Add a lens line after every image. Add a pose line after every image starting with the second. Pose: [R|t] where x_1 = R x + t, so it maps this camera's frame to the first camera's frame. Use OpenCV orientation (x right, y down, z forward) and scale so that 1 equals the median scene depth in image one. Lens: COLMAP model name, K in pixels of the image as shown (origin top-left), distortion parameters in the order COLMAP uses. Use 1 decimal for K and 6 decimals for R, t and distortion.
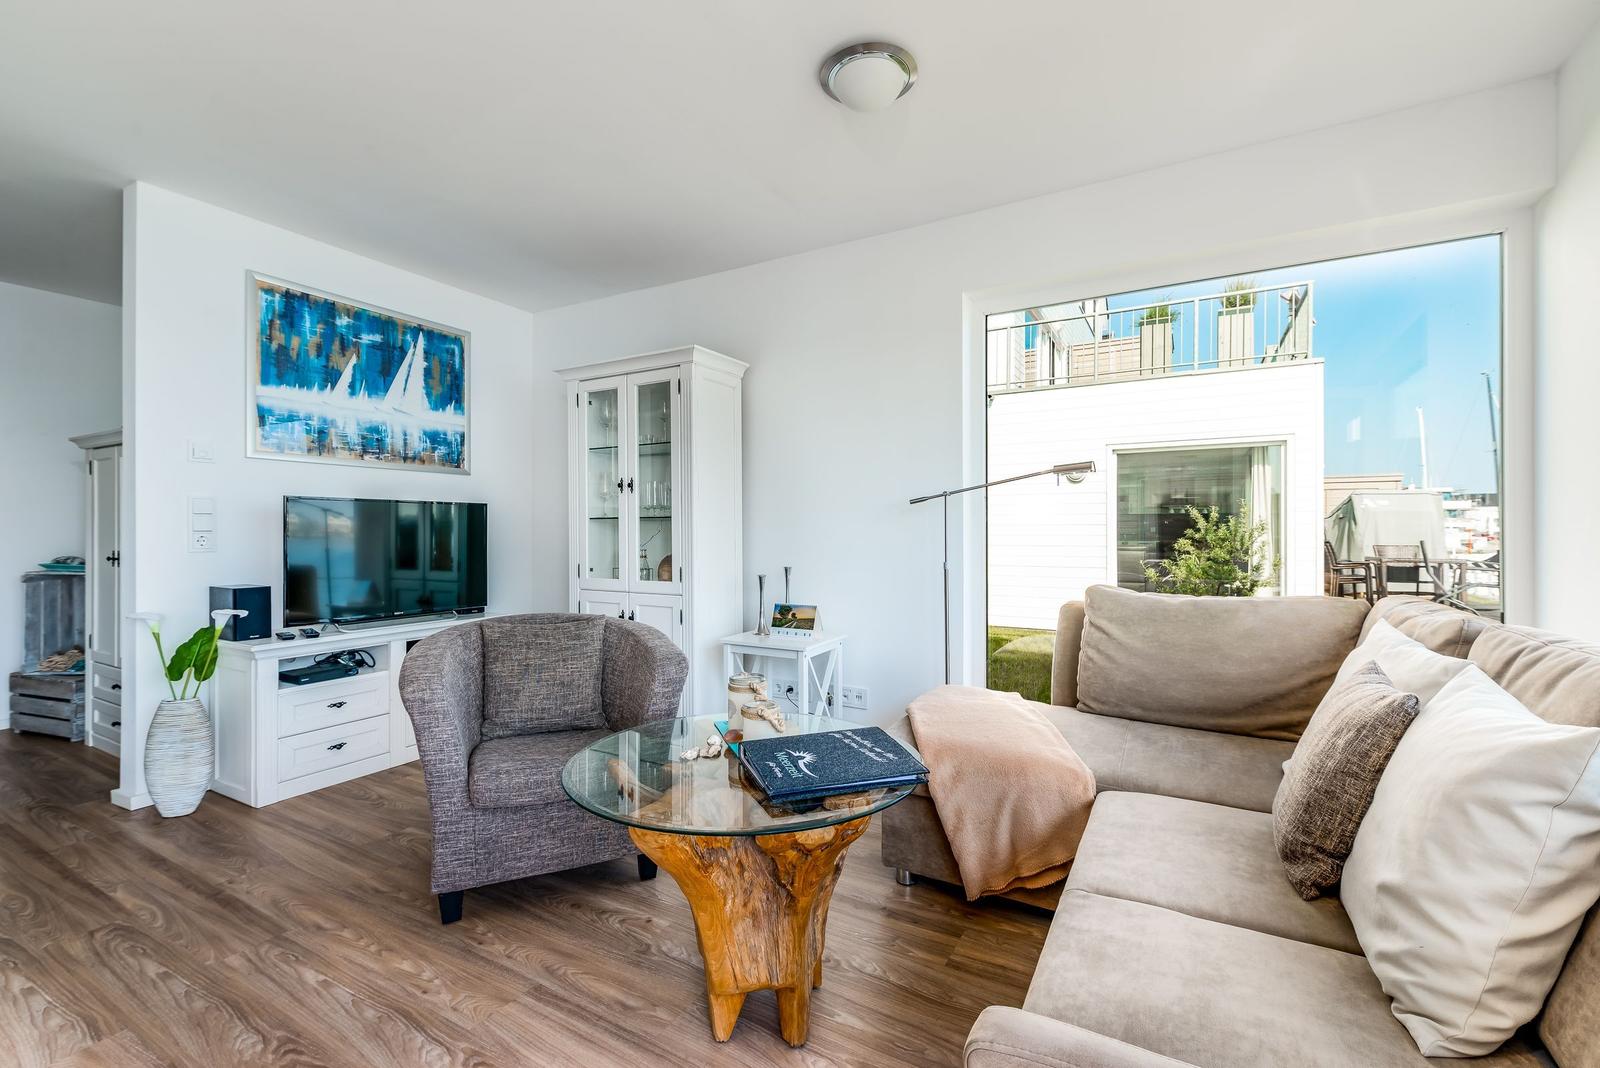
lens RADIAL K [[680.2, 0, 802.7], [0, 680.2, 535.8], [0, 0, 1]] dist [-0.002601, -0.000490]
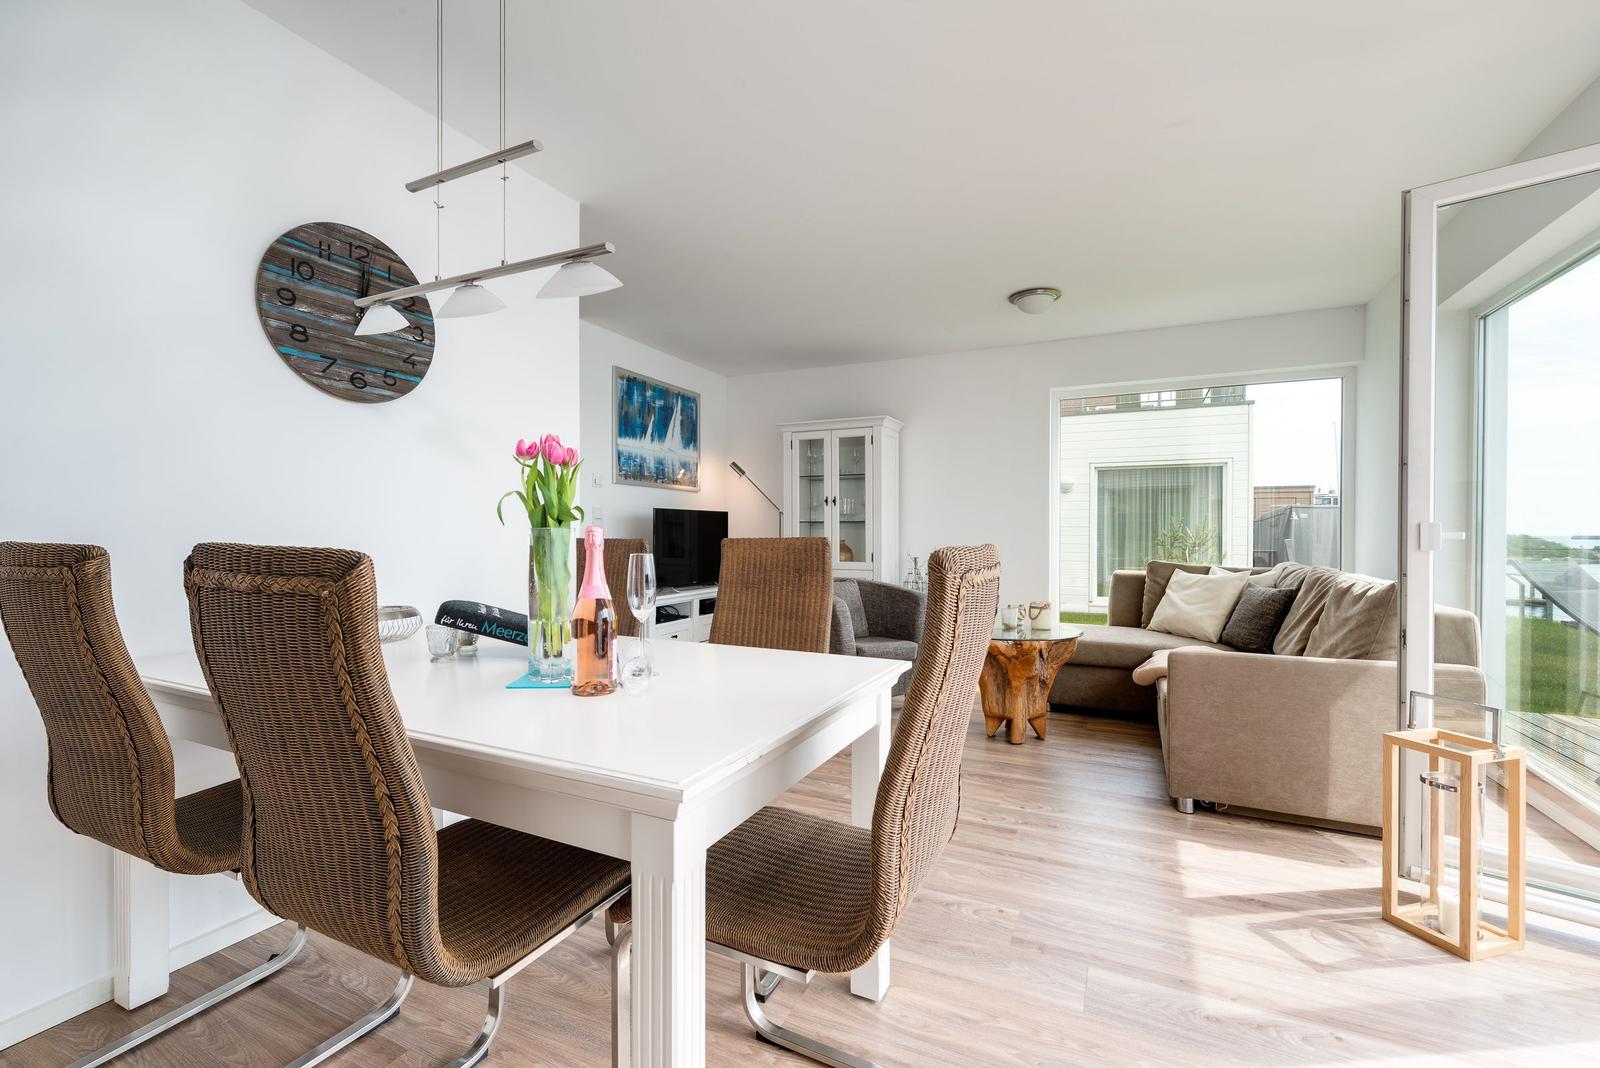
lens RADIAL K [[680.2, 0, 806.8], [0, 680.2, 537.6], [0, 0, 1]] dist [-0.002601, -0.000490]
pose [[0.997186, 0.001184, 0.074959, -0.431164], [-0.001397, 0.999995, 0.002791, 0.005696], [-0.074955, -0.002888, 0.997183, -0.556649]]
